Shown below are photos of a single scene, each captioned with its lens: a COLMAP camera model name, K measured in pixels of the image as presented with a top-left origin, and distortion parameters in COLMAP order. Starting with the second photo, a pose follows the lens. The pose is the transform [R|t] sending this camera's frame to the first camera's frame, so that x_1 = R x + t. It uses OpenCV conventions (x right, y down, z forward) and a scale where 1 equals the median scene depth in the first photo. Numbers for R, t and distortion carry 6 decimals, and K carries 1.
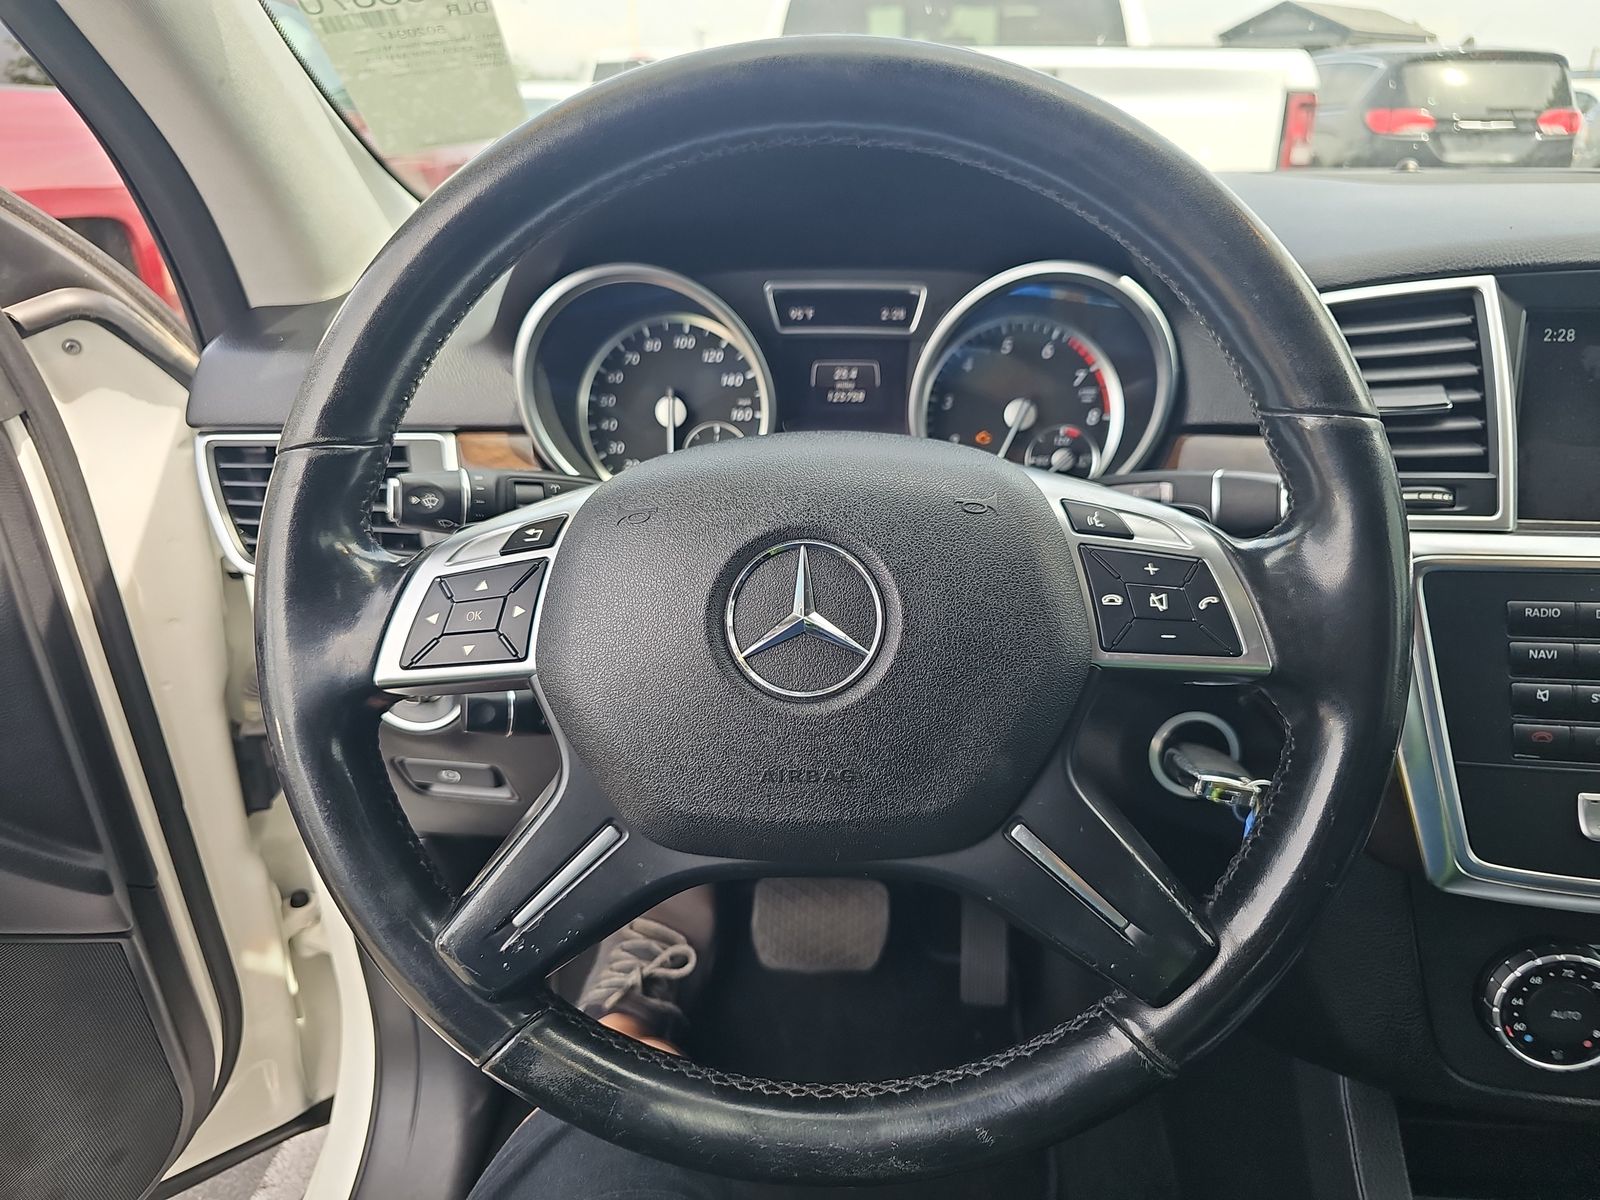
lens RADIAL K [[1034.3, 0, 800.0], [0, 1034.3, 600.0], [0, 0, 1]] dist [0.004316, -0.021318]
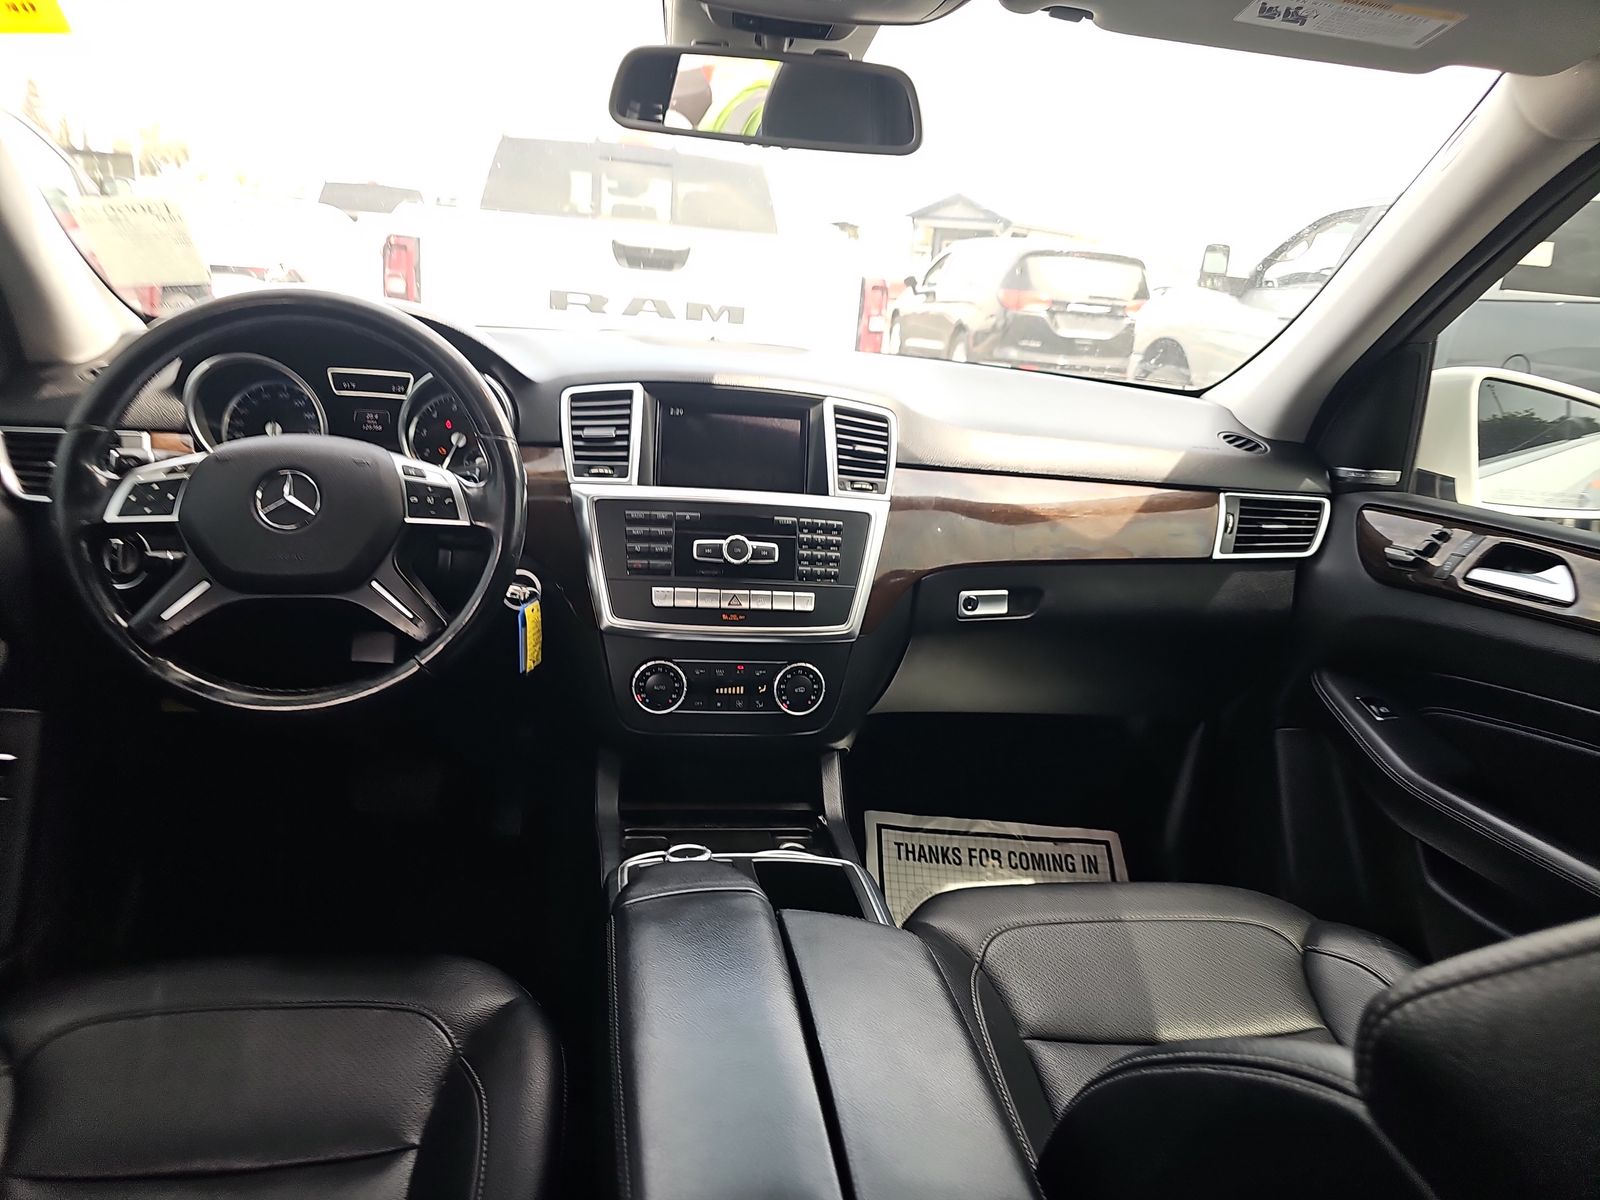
lens RADIAL K [[1034.3, 0, 800.0], [0, 1034.3, 600.0], [0, 0, 1]] dist [0.004316, -0.021318]
pose [[0.967425, 0.018199, 0.252502, 0.423628], [0.010867, 0.993508, -0.113239, 0.447643], [-0.252924, 0.112294, 0.960947, -1.317386]]
